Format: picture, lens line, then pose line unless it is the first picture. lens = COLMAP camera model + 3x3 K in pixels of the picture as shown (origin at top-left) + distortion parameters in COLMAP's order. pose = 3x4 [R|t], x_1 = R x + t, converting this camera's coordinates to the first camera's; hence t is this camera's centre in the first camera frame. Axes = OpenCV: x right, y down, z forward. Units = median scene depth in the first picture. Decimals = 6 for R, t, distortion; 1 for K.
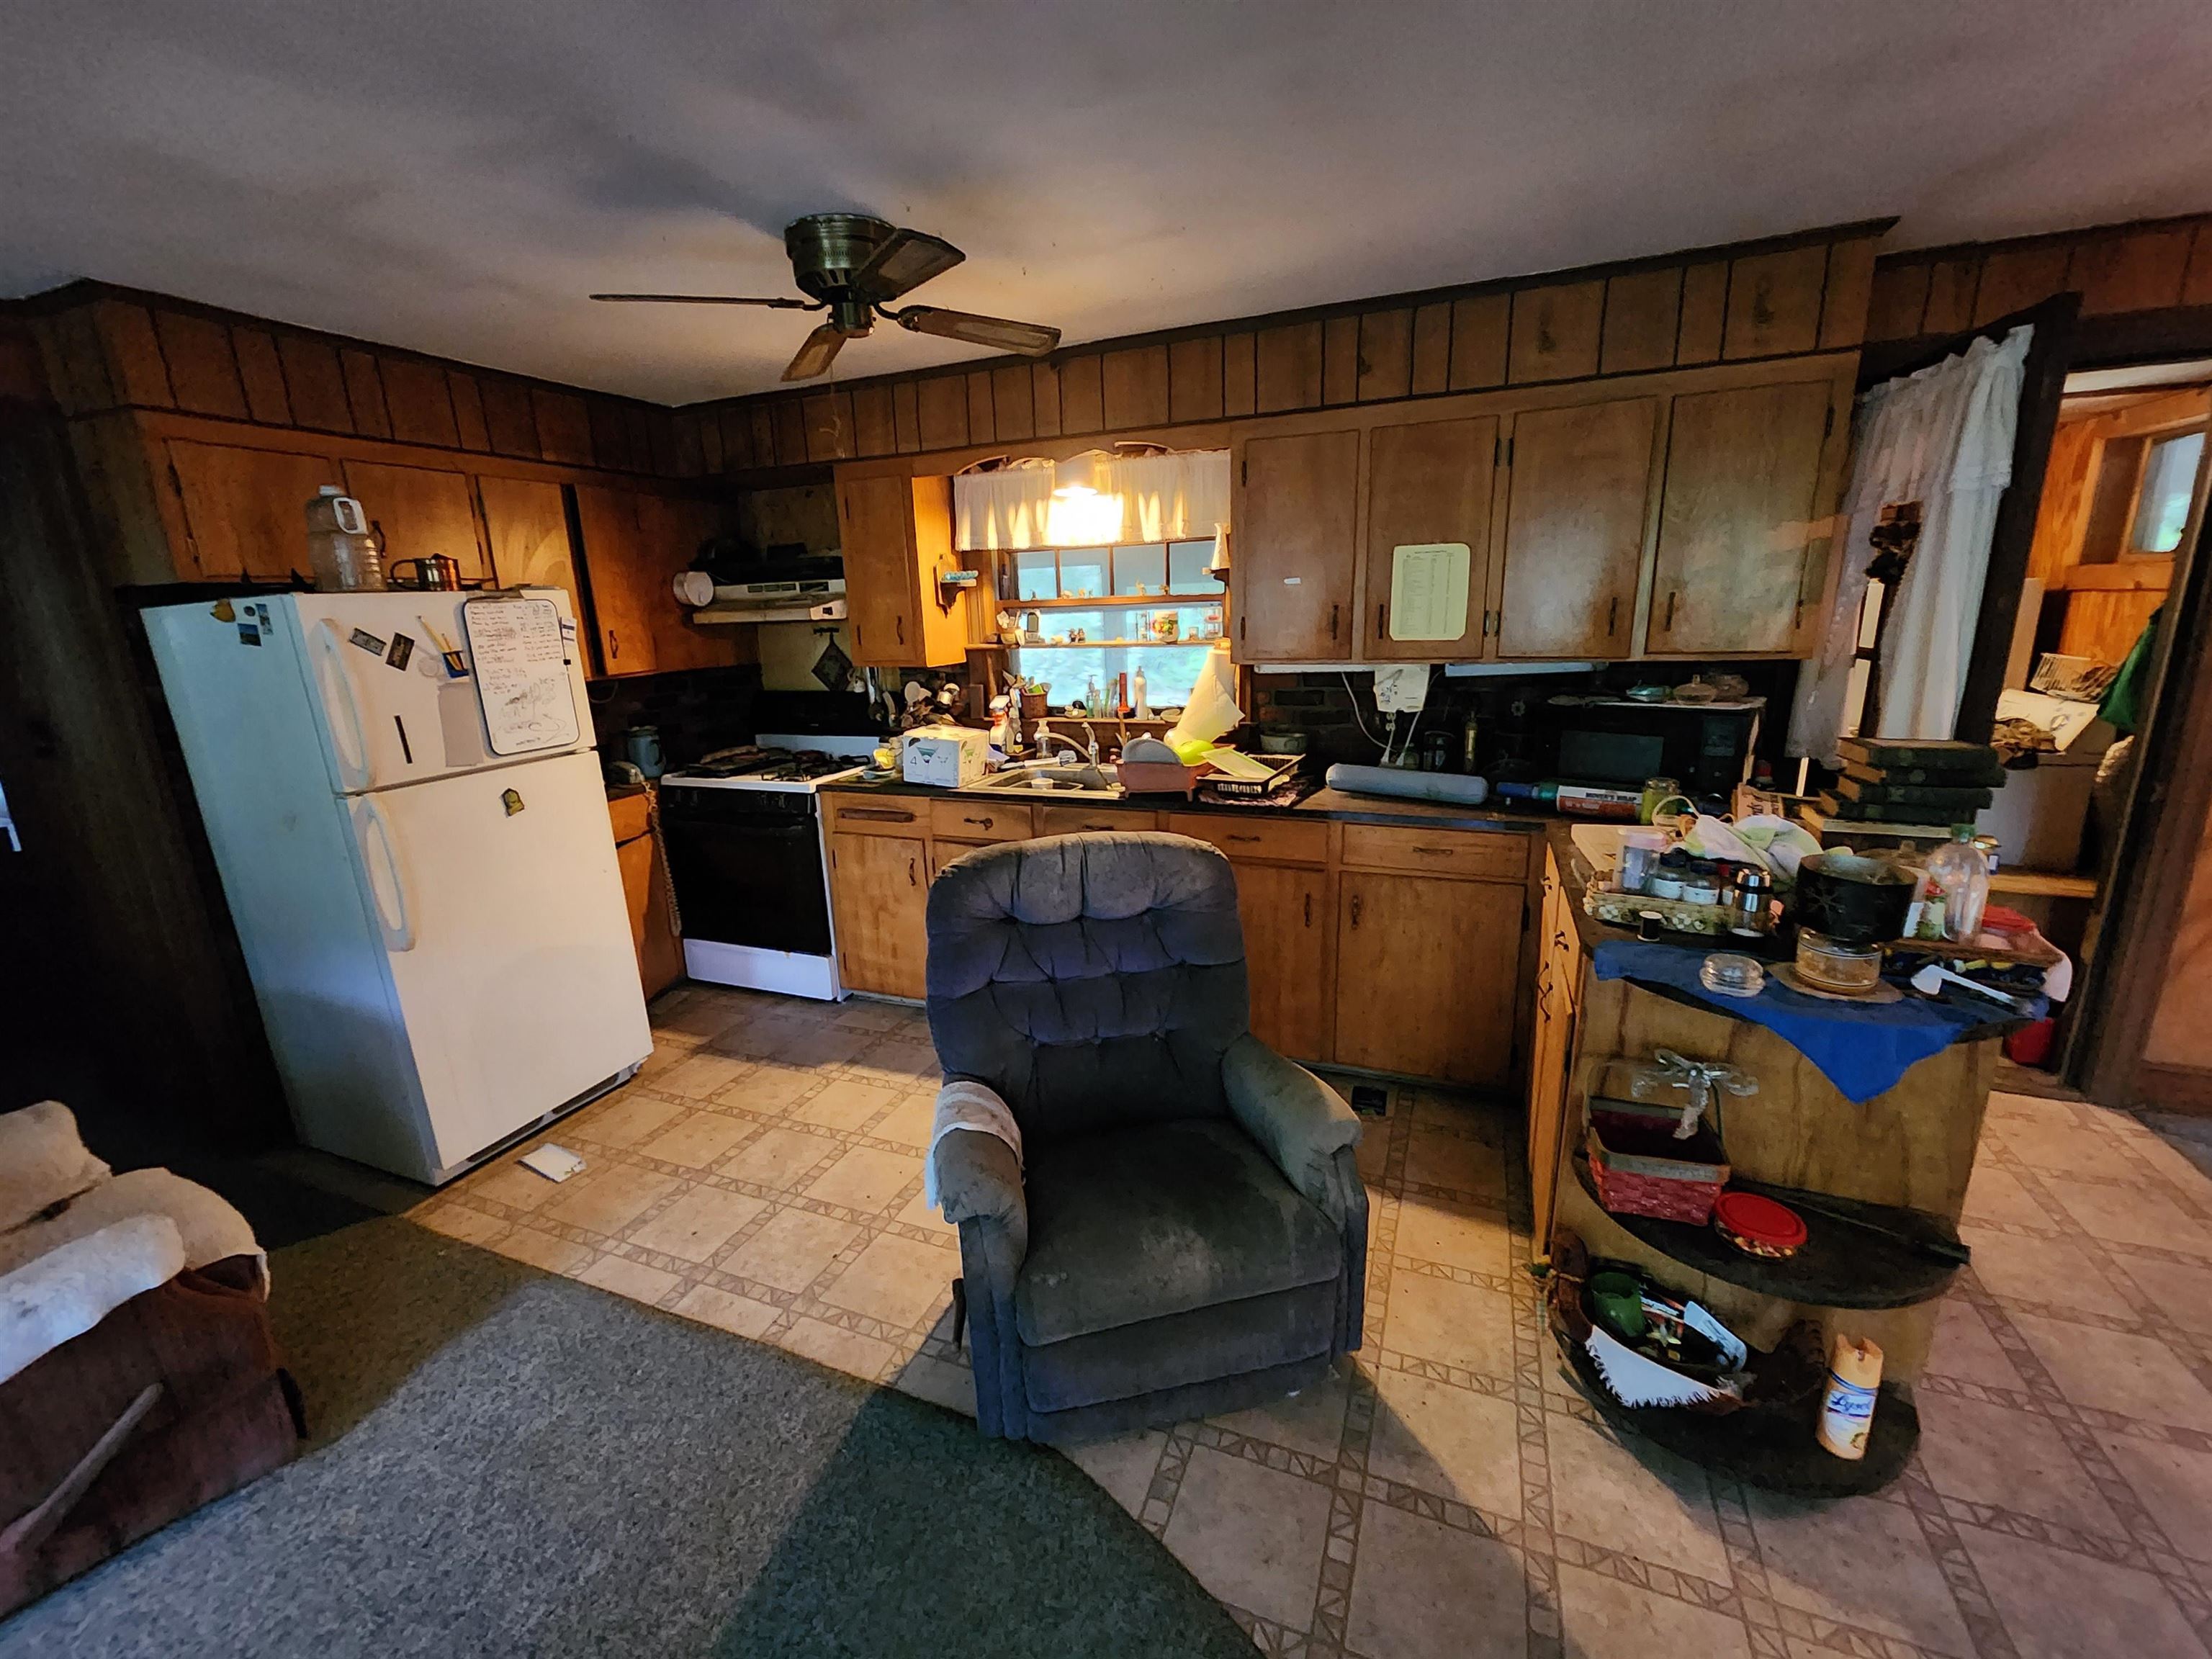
lens RADIAL K [[909.0, 0, 1074.6], [0, 909.0, 830.6], [0, 0, 1]] dist [-0.001150, 0.000561]
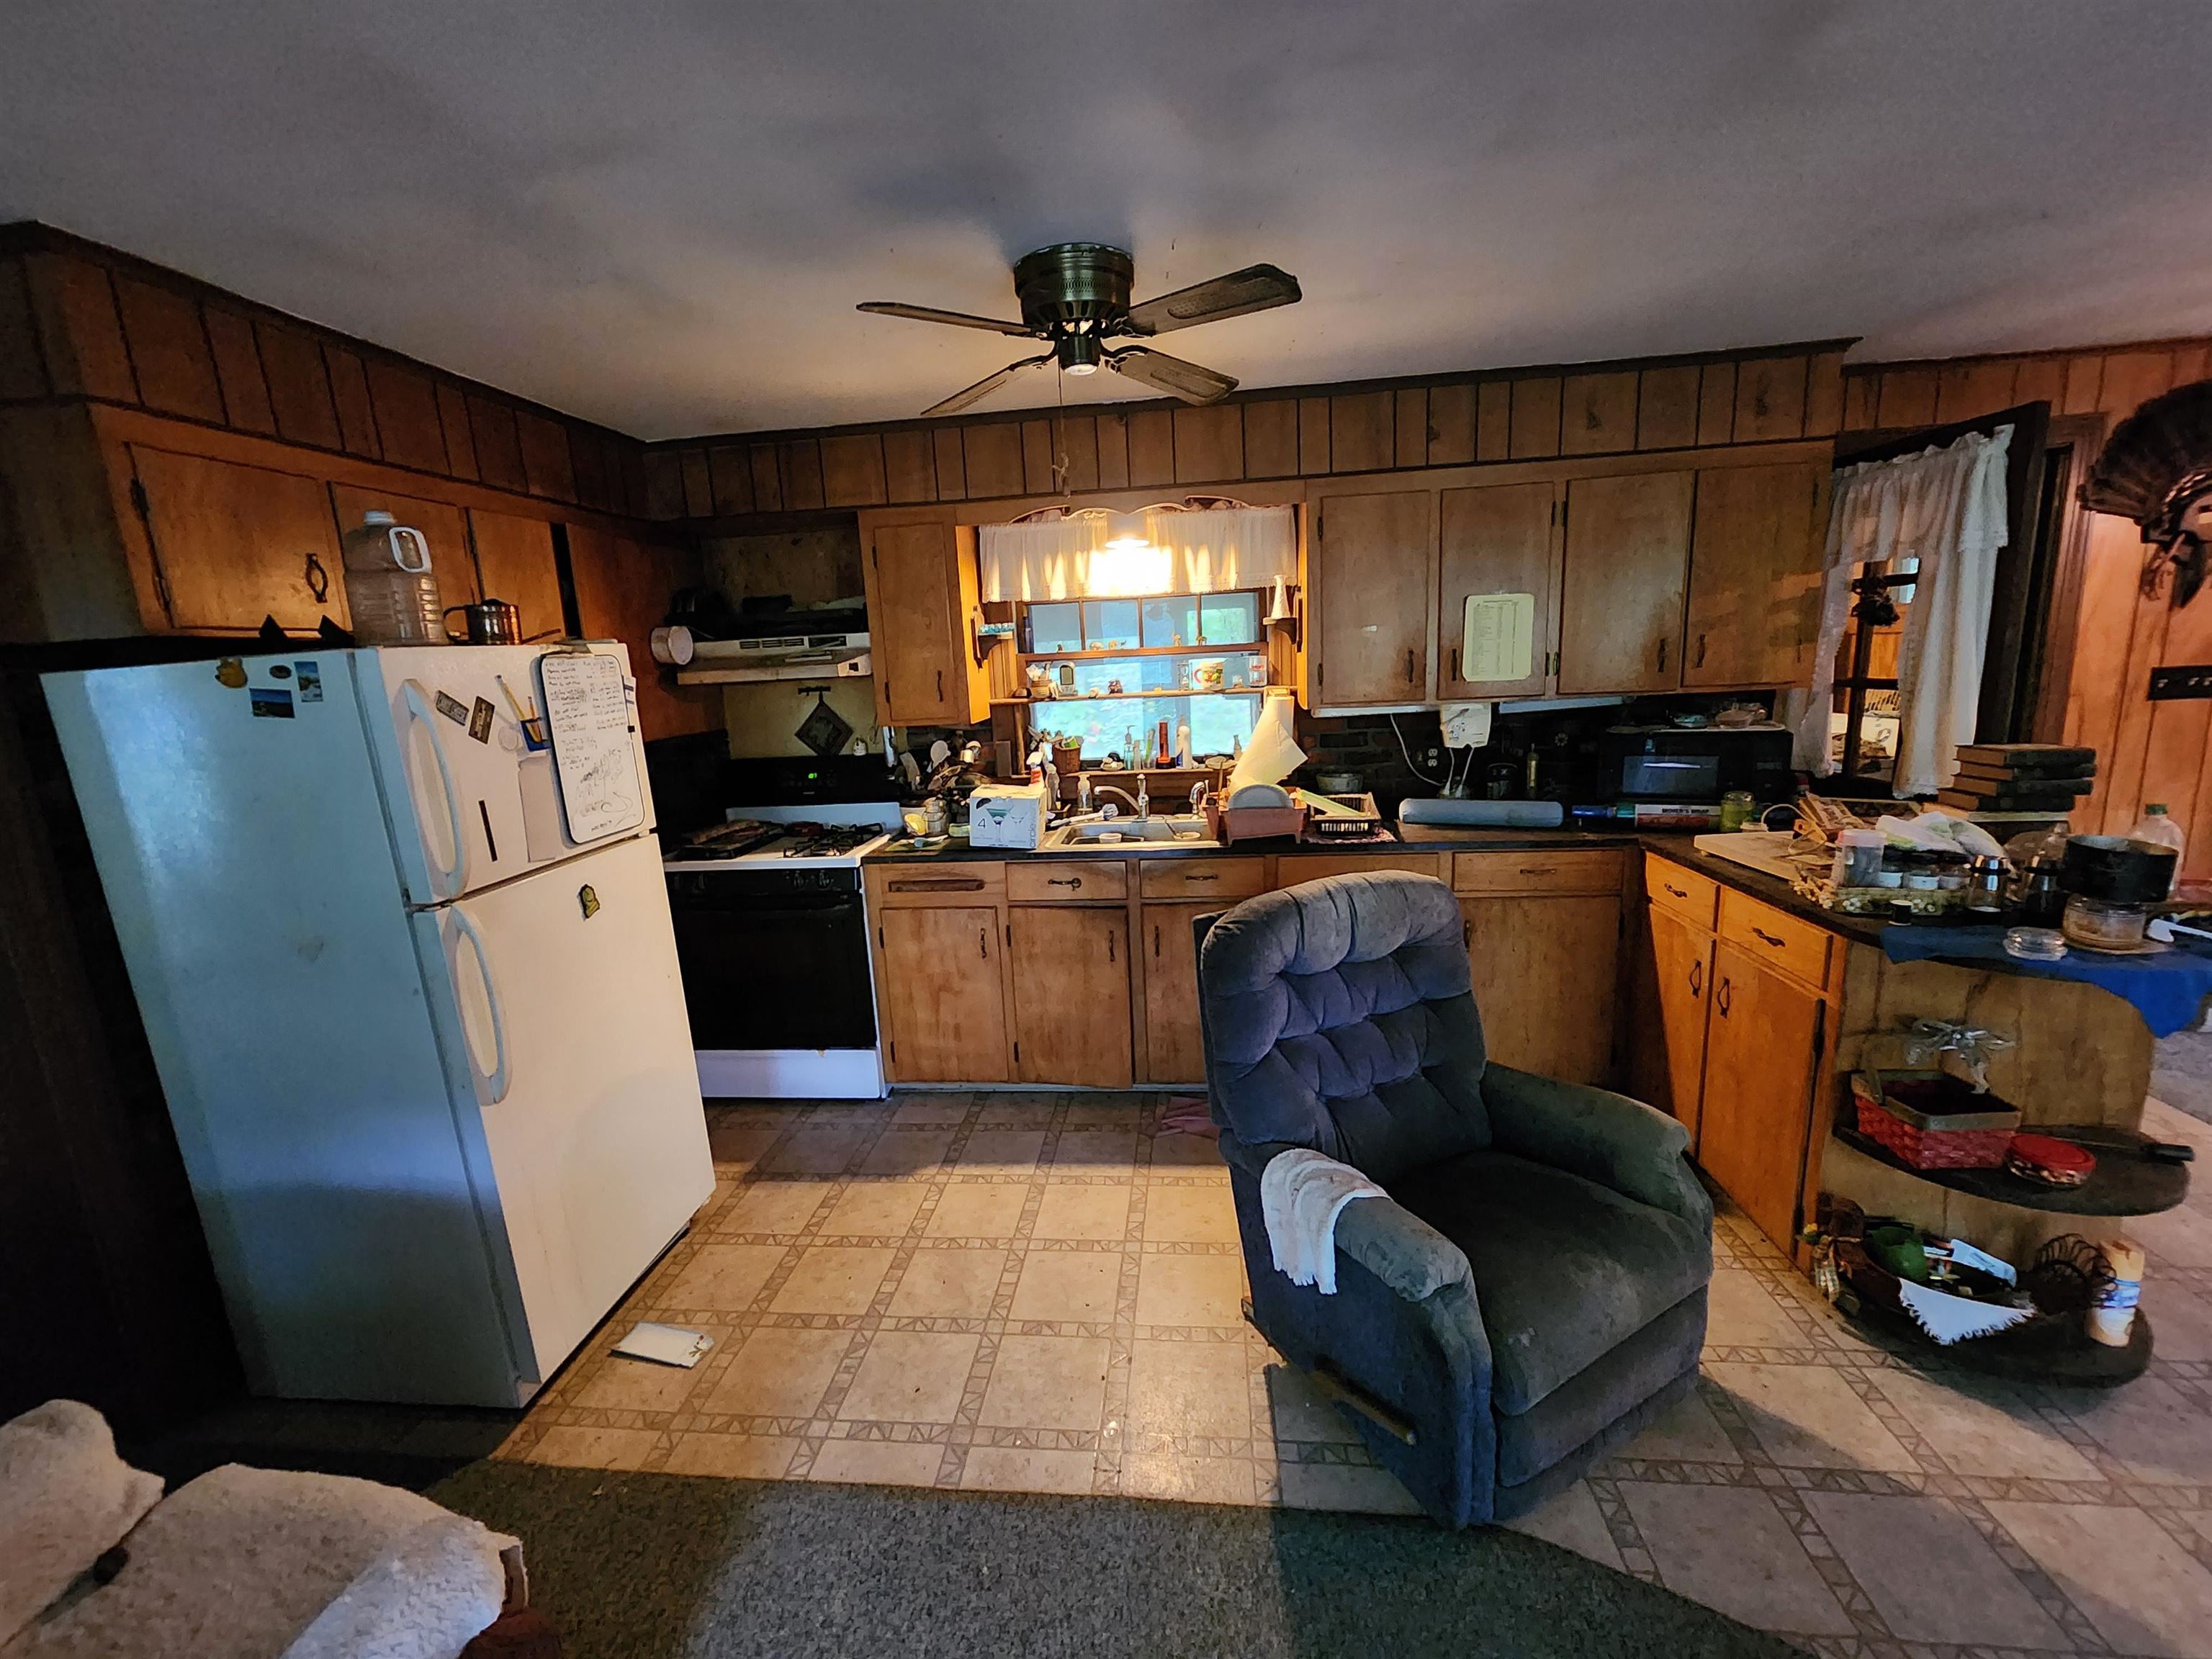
lens RADIAL K [[909.0, 0, 1073.9], [0, 909.0, 830.2], [0, 0, 1]] dist [-0.001150, 0.000561]
pose [[0.961122, -0.065735, 0.268186, -0.464819], [0.082979, 0.995116, -0.053468, -0.016564], [-0.263361, 0.073643, 0.961882, 0.110819]]
